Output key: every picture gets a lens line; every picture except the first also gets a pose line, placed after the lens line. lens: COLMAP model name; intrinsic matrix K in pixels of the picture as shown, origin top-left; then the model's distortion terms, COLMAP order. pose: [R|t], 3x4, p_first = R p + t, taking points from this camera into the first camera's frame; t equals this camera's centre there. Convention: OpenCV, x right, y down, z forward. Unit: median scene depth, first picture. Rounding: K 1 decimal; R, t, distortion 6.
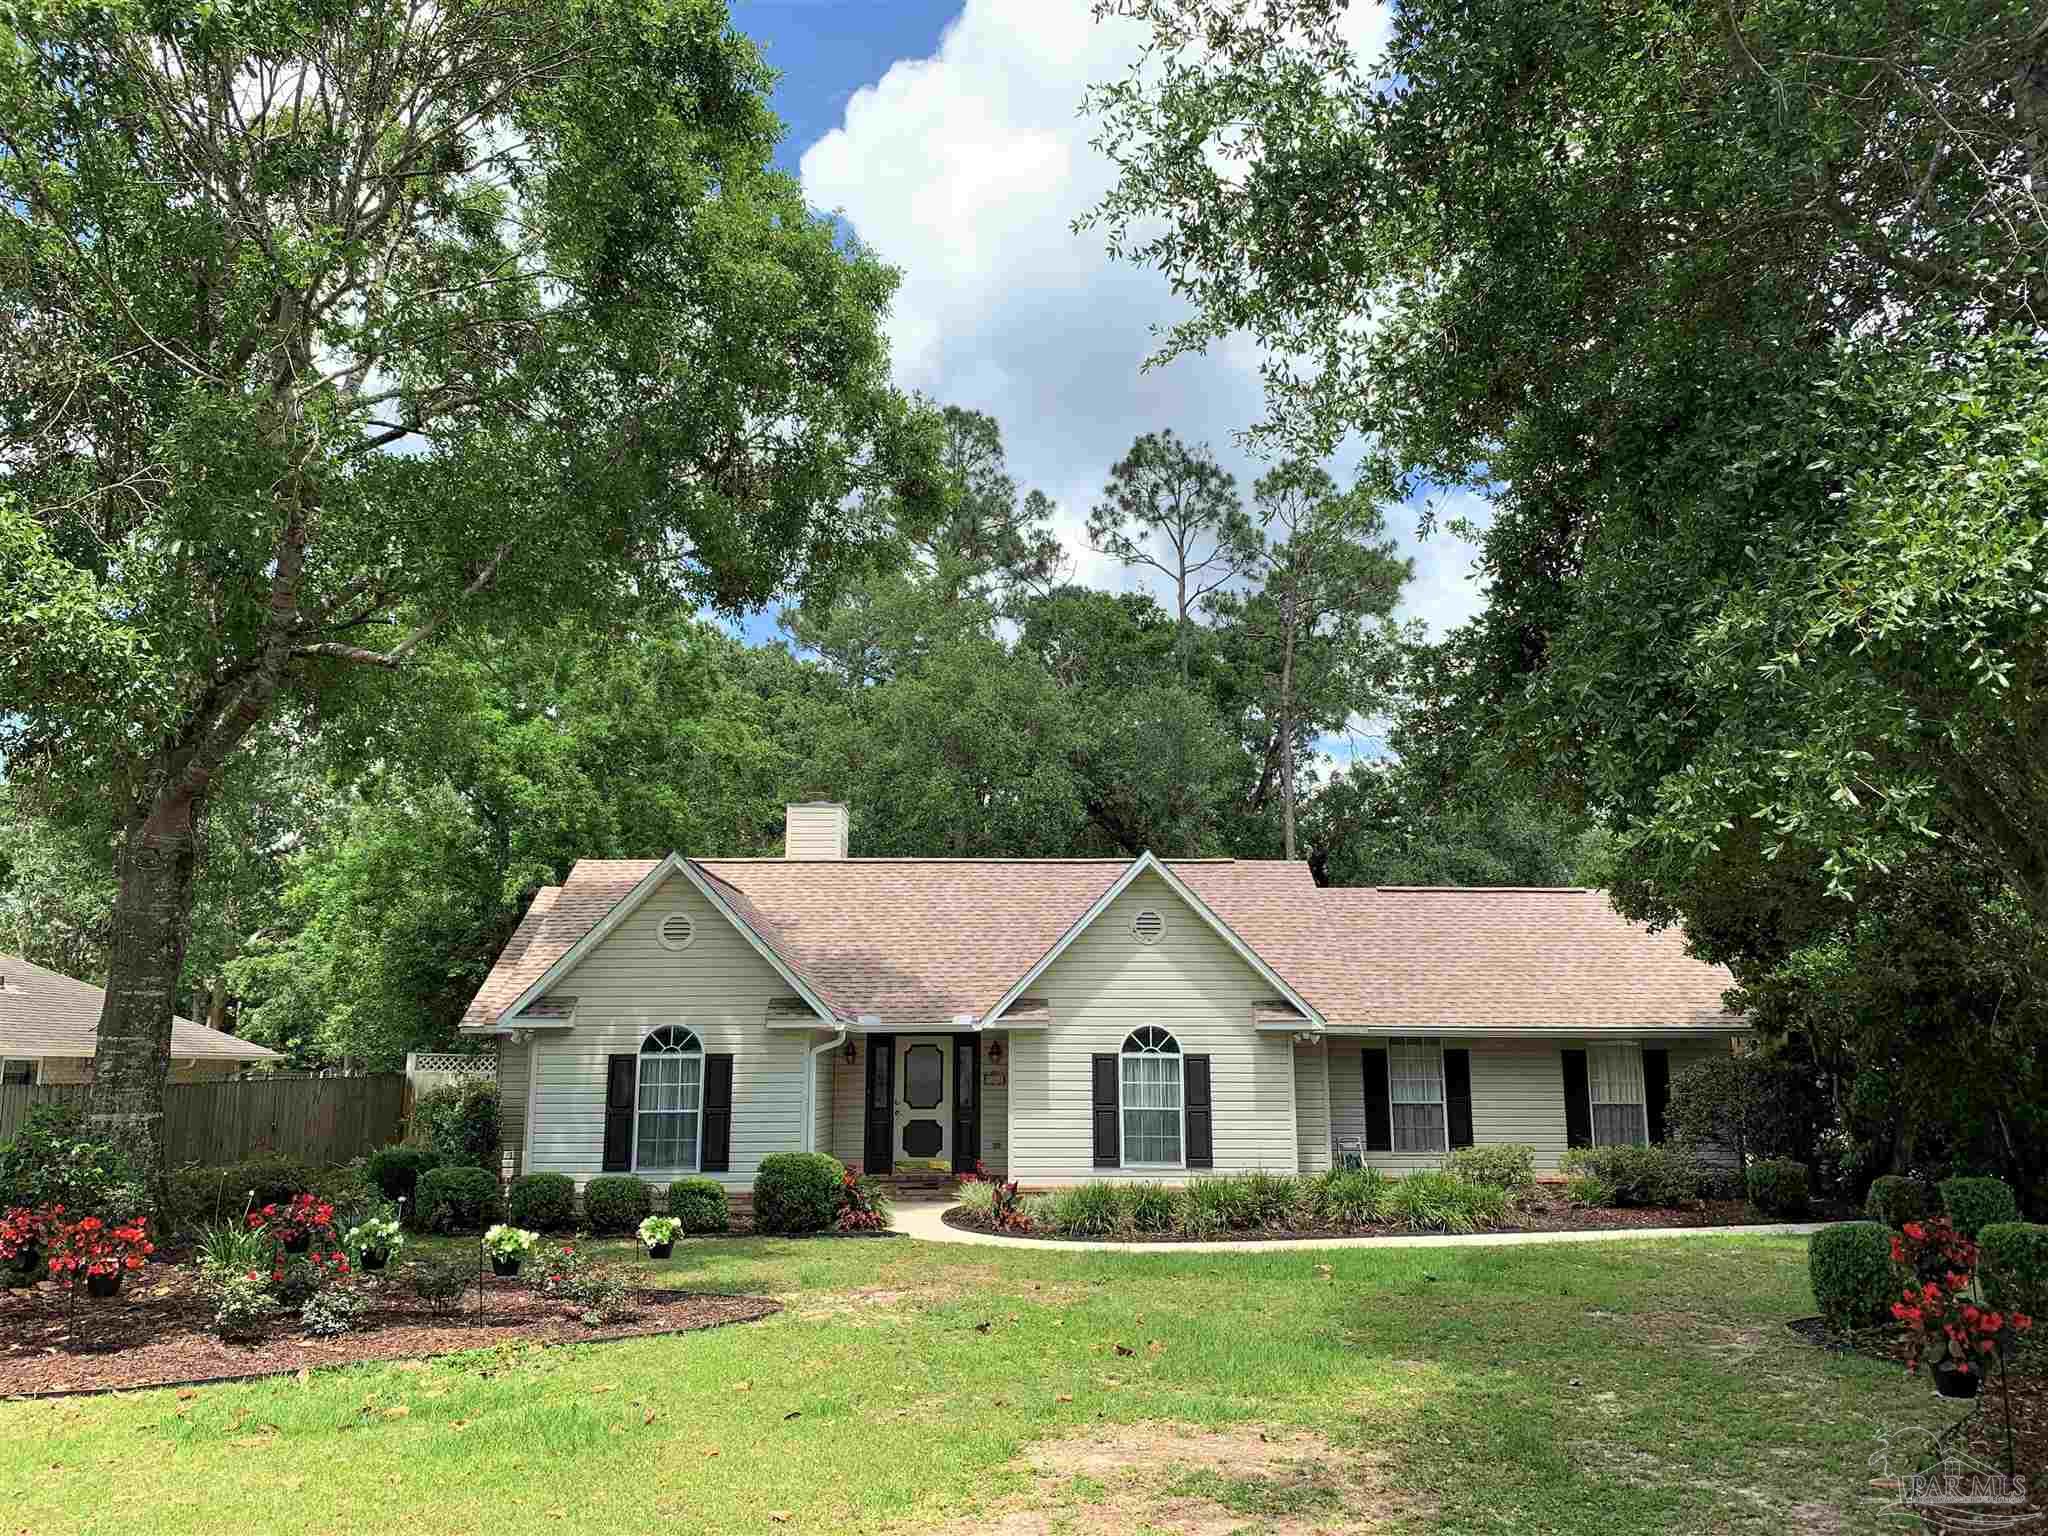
lens RADIAL K [[1566.7, 0, 1012.9], [0, 1566.7, 760.9], [0, 0, 1]] dist [0.061330, -0.016570]
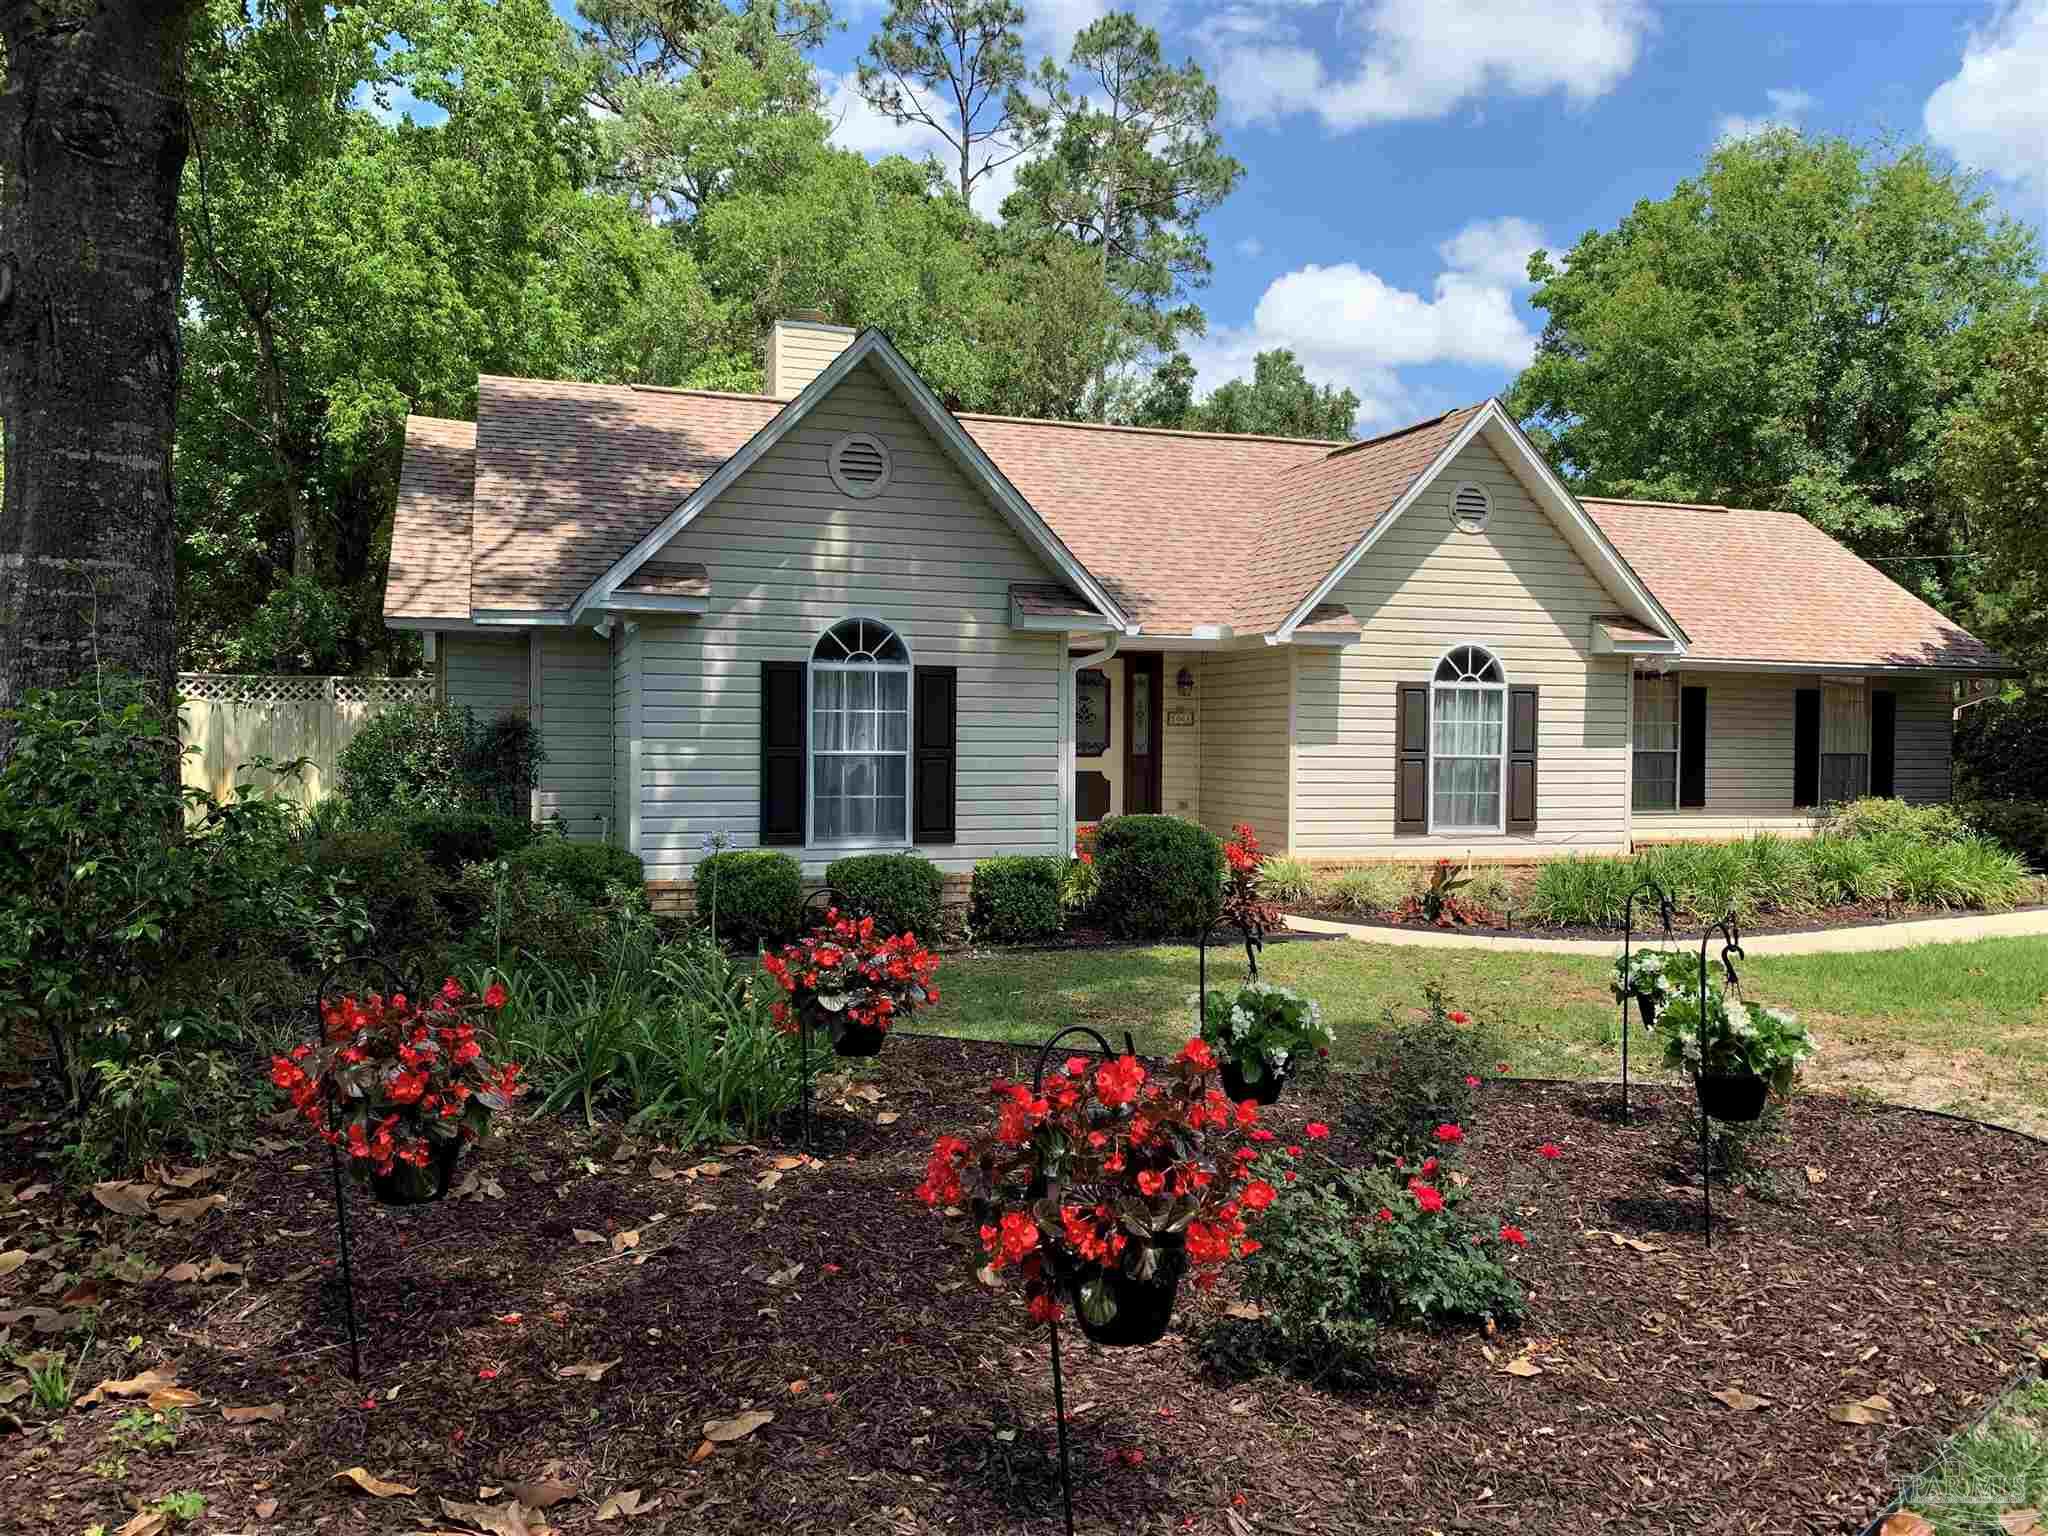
lens RADIAL K [[1566.7, 0, 1018.3], [0, 1566.7, 768.0], [0, 0, 1]] dist [0.061330, -0.016570]
pose [[0.952959, 0.005339, 0.303051, -0.332110], [-0.069700, 0.976910, 0.201964, 0.092285], [-0.294976, -0.213586, 0.931327, 0.374462]]
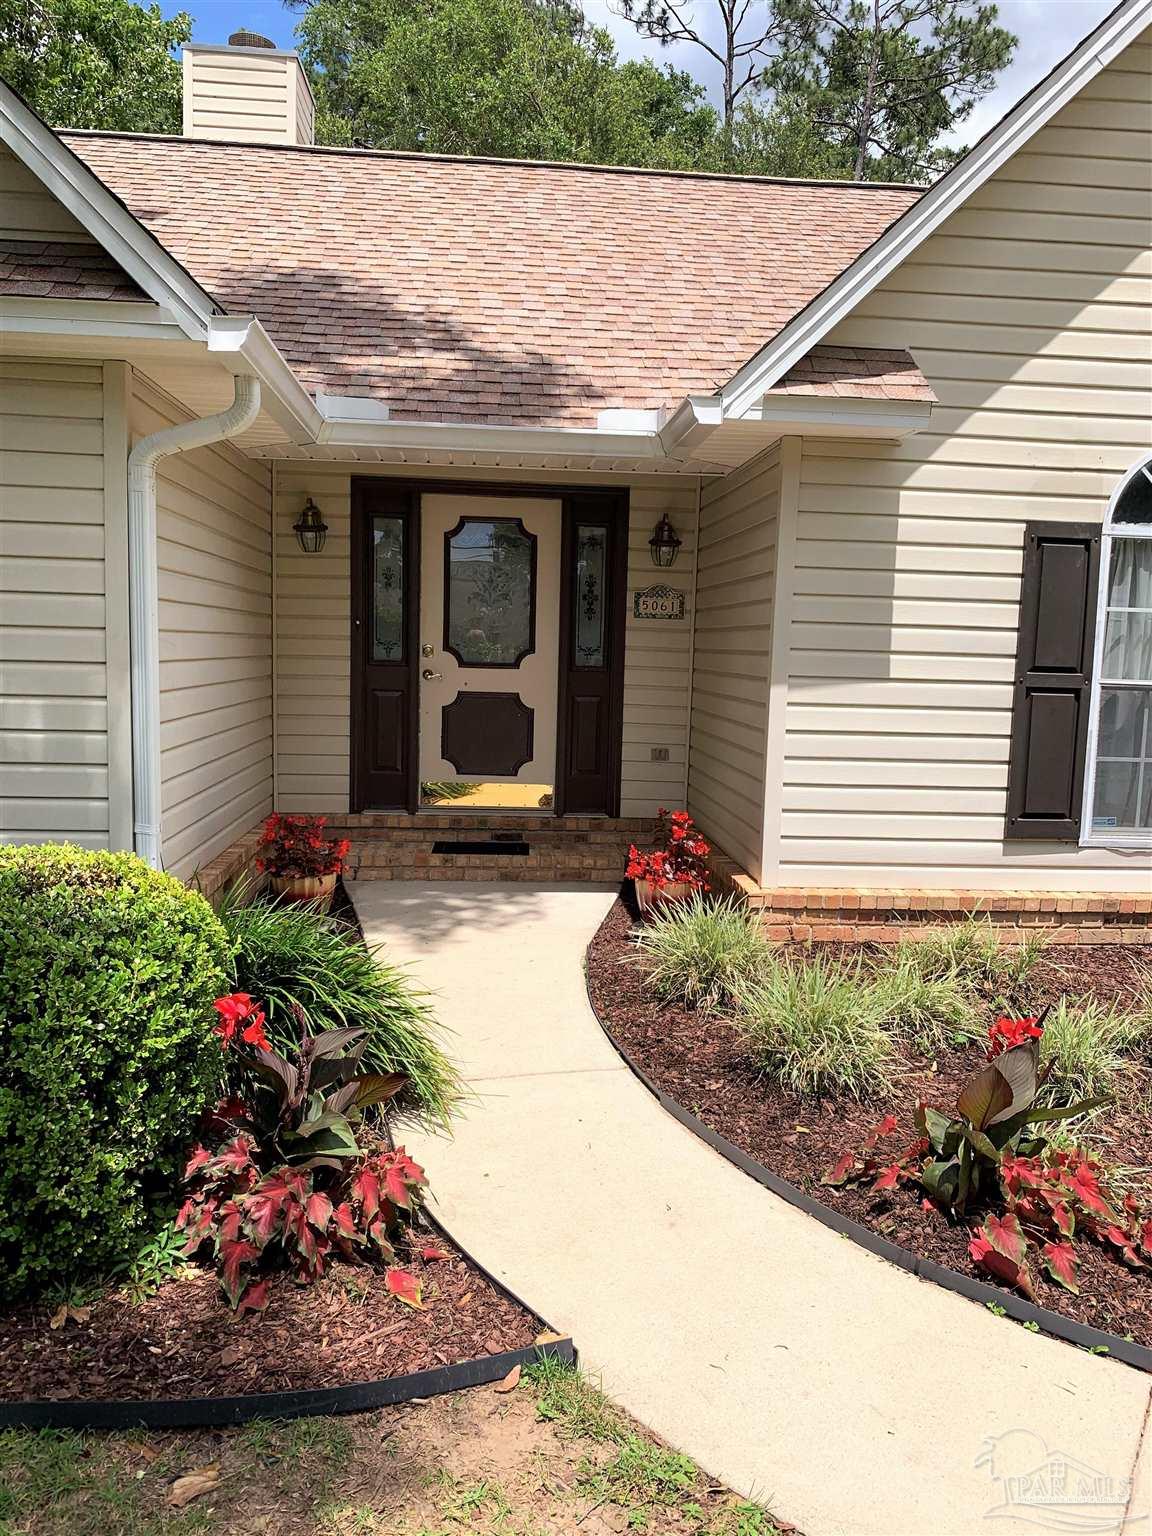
lens RADIAL K [[1175.0, 0, 584.1], [0, 1175.0, 761.4], [0, 0, 1]] dist [0.061330, -0.016570]
pose [[0.995444, 0.019660, 0.093297, -0.066418], [-0.046254, 0.955231, 0.292222, 0.165900], [-0.083375, -0.295206, 0.951789, 0.751842]]
